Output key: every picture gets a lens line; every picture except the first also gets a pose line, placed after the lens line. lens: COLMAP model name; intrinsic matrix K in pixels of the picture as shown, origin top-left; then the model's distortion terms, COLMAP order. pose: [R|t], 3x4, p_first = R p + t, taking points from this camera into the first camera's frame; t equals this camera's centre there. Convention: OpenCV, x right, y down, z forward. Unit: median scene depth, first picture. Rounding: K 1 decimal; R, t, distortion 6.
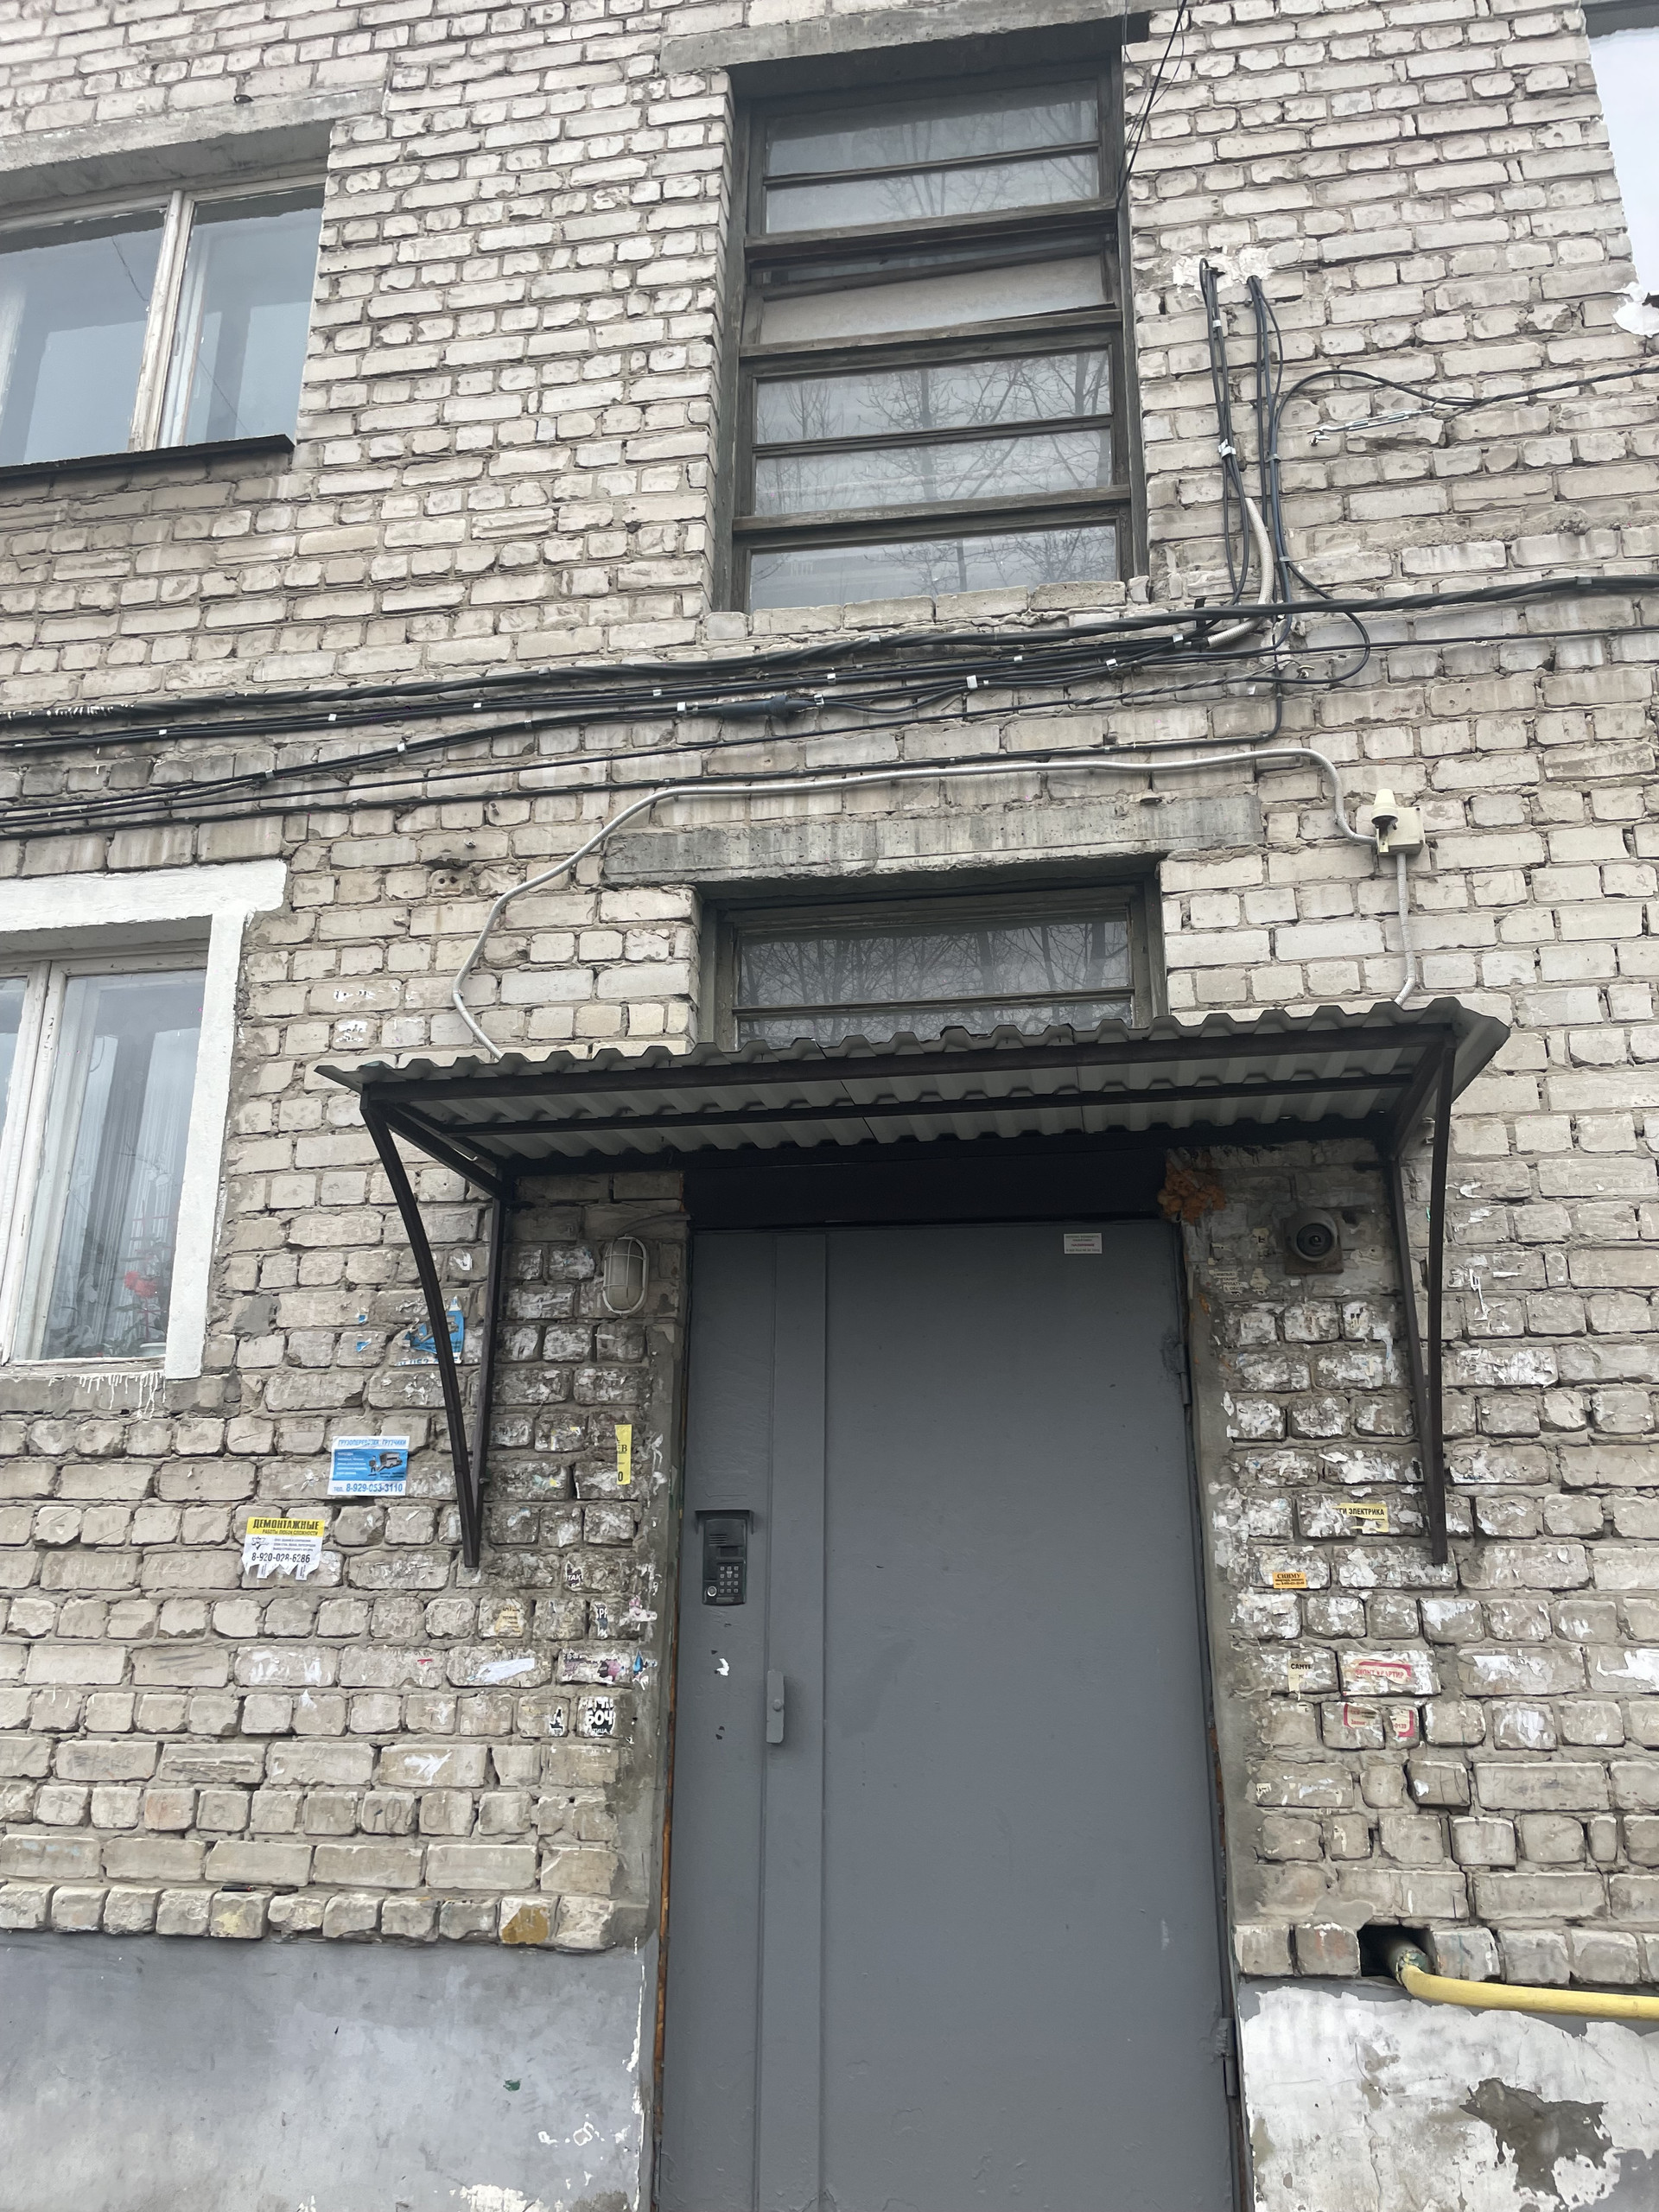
lens RADIAL K [[1697.4, 0, 833.6], [0, 1697.4, 1034.7], [0, 0, 1]] dist [-0.000205, -0.006872]
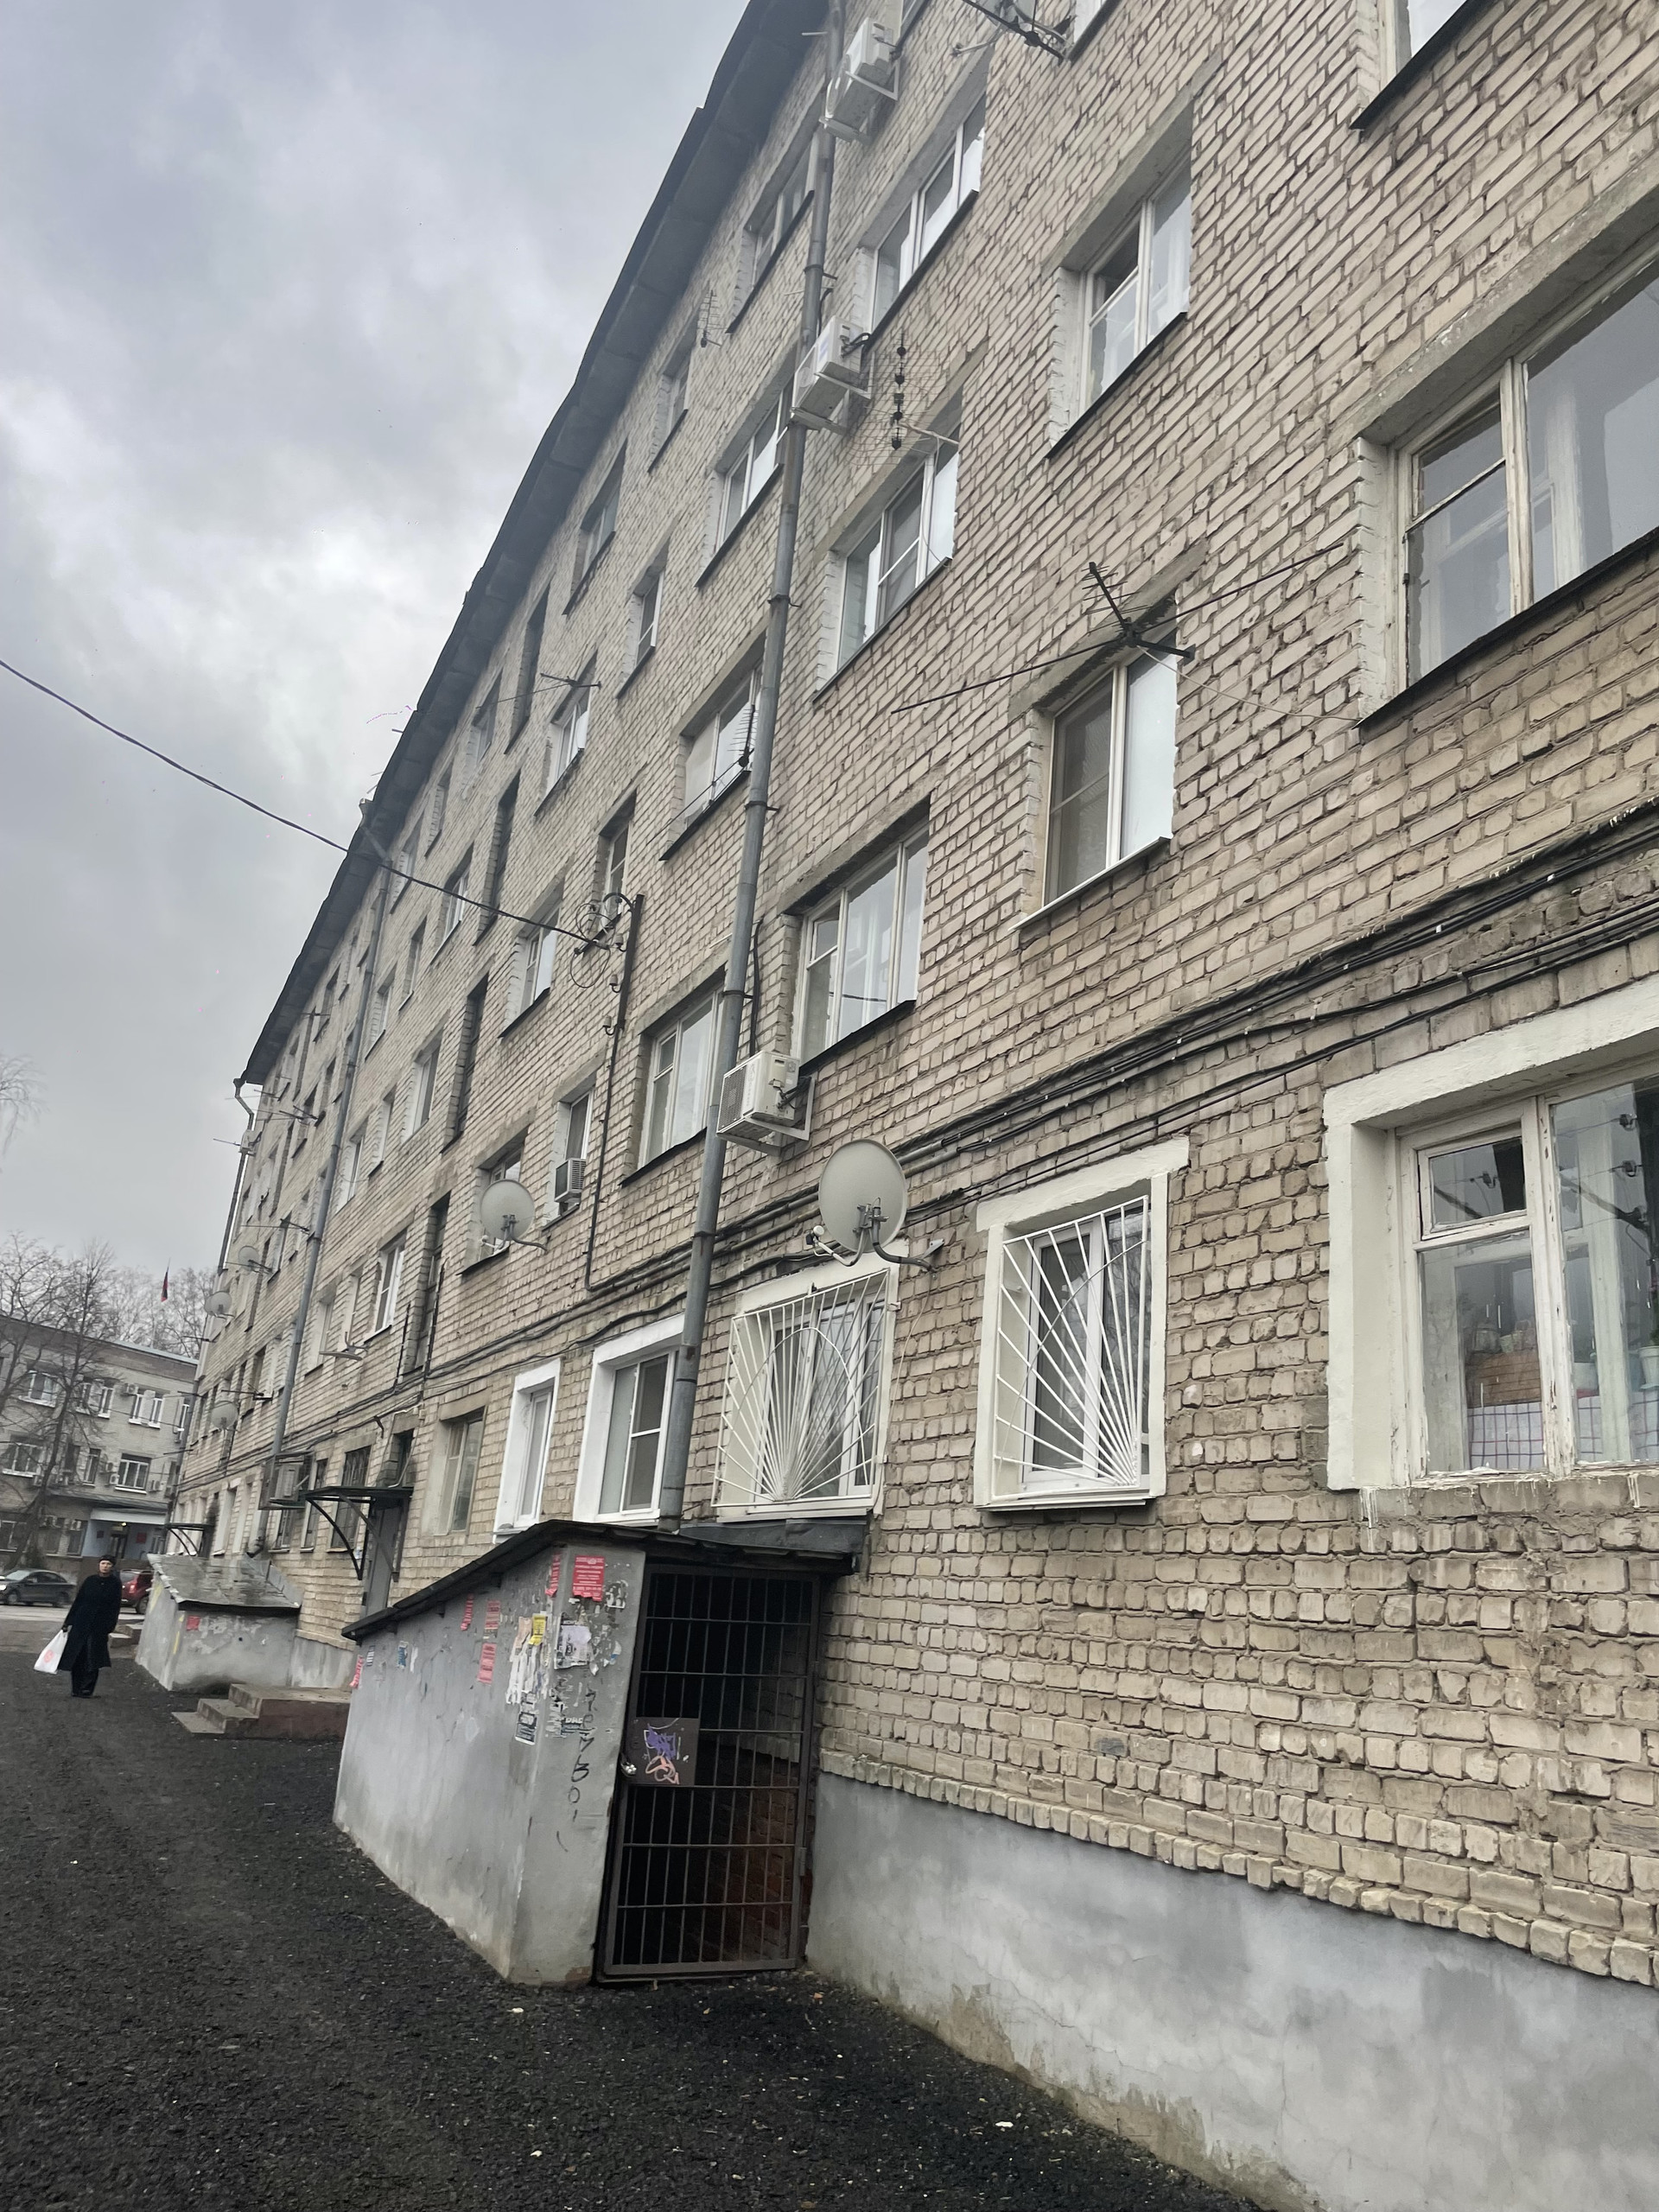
lens RADIAL K [[1692.3, 0, 827.2], [0, 1692.3, 1121.7], [0, 0, 1]] dist [0.139753, -0.168653]
pose [[0.561457, -0.181425, -0.807373, 0.184010], [0.185023, 0.978492, -0.091209, -0.010870], [0.806556, -0.098172, 0.582950, -0.026081]]
